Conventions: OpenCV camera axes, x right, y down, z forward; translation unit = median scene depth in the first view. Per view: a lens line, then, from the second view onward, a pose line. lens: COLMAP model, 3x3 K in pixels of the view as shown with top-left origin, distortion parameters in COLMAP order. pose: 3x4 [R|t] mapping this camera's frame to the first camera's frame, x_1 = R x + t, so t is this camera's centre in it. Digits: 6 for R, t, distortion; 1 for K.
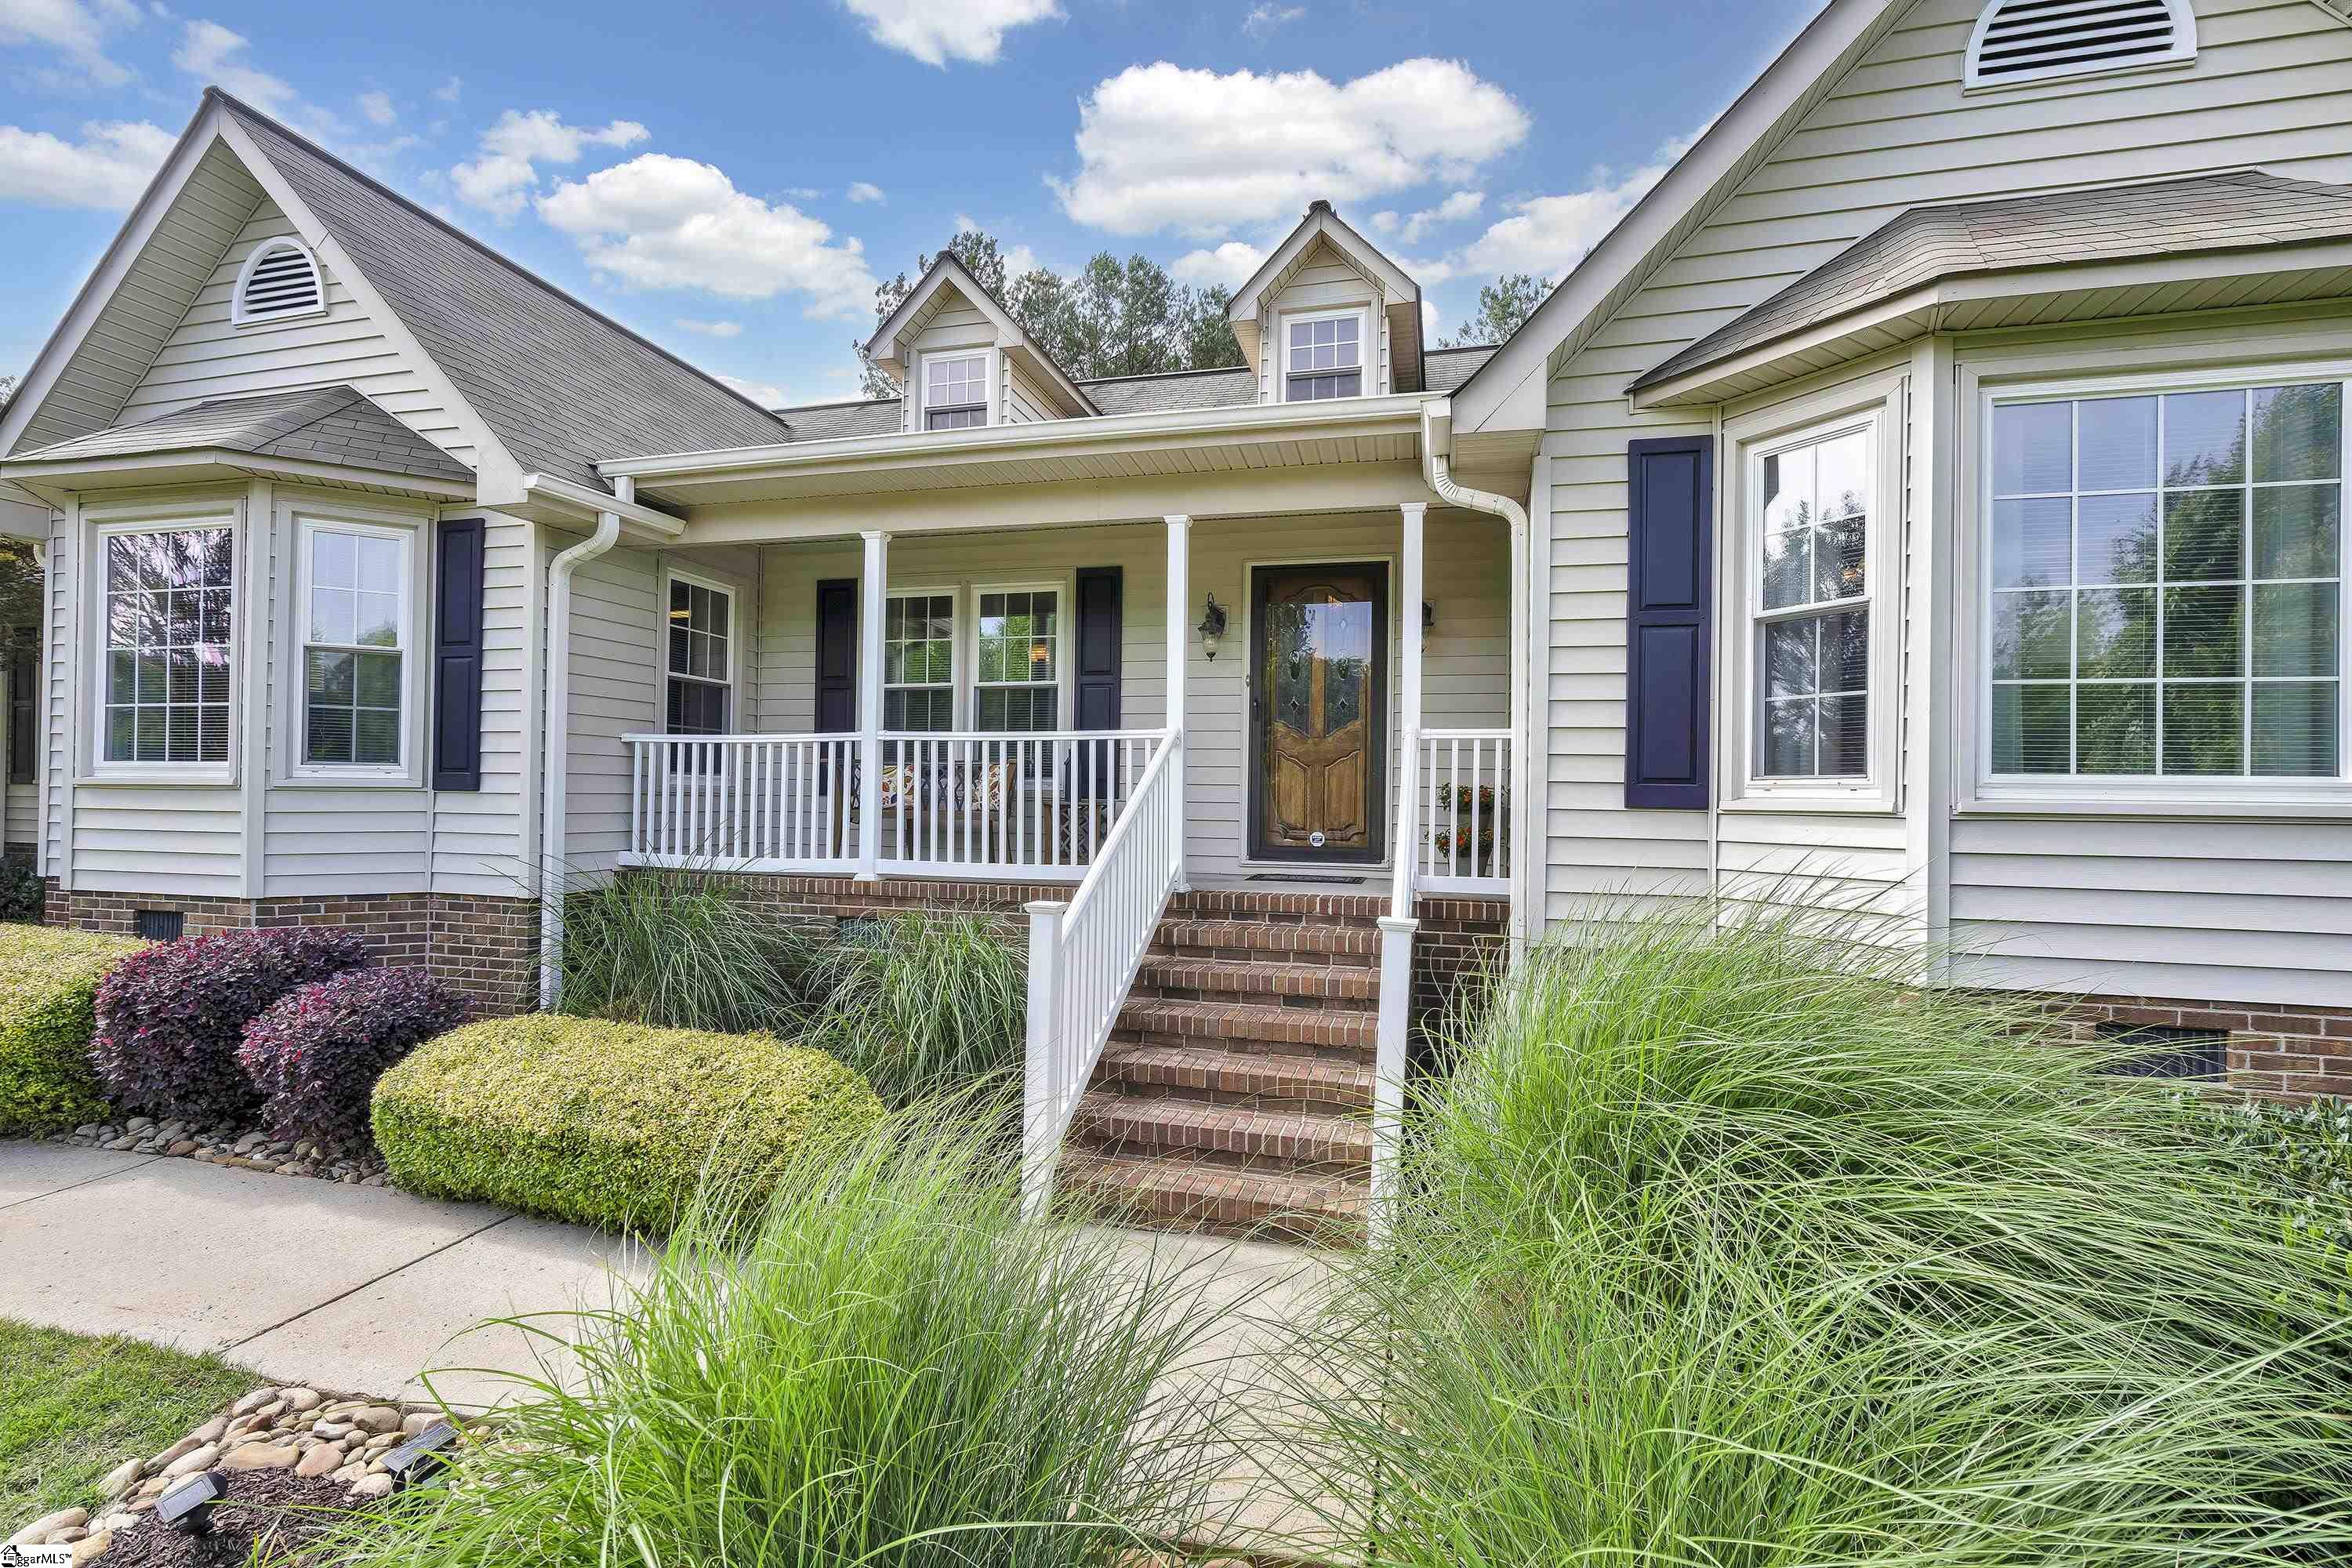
lens RADIAL K [[1055.4, 0, 1175.5], [0, 1055.4, 785.1], [0, 0, 1]] dist [-0.004415, -0.000377]
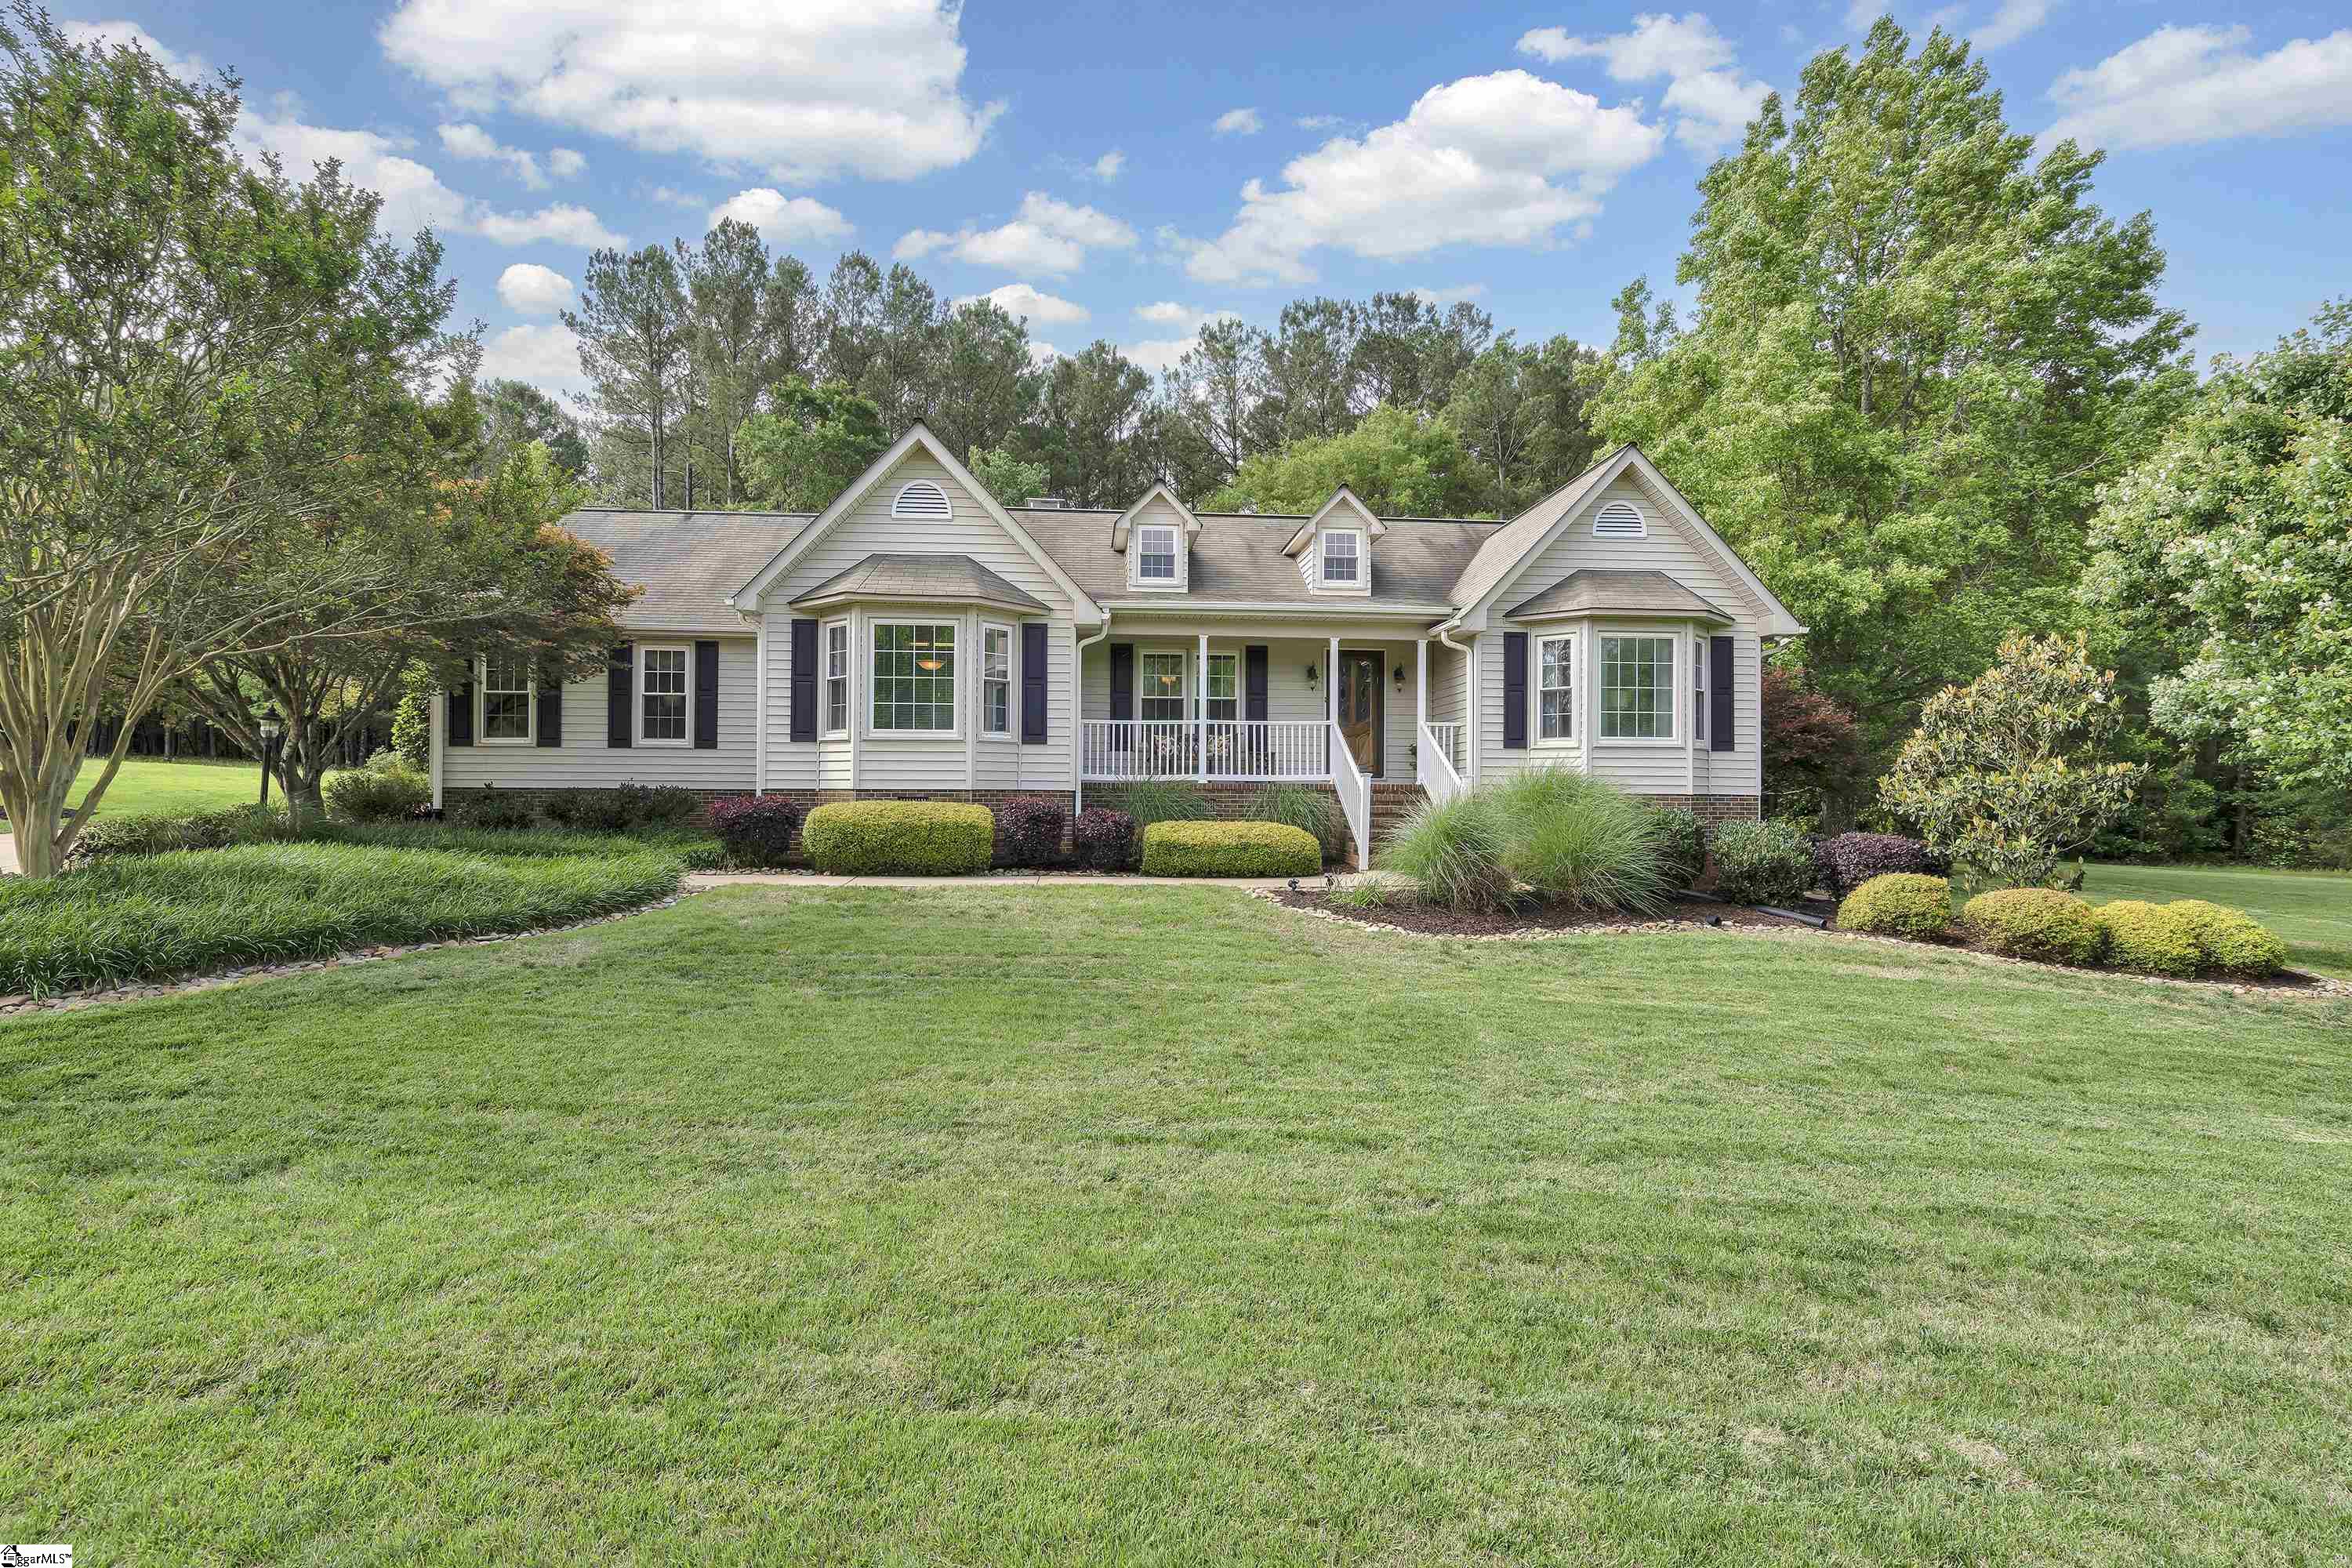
lens RADIAL K [[1247.4, 0, 1179.9], [0, 1247.4, 782.5], [0, 0, 1]] dist [0.000721, 0.000347]
pose [[0.940337, -0.004764, 0.340210, -1.297469], [0.006561, 0.999970, -0.004130, 0.100649], [-0.340180, 0.006116, 0.940340, -1.612374]]
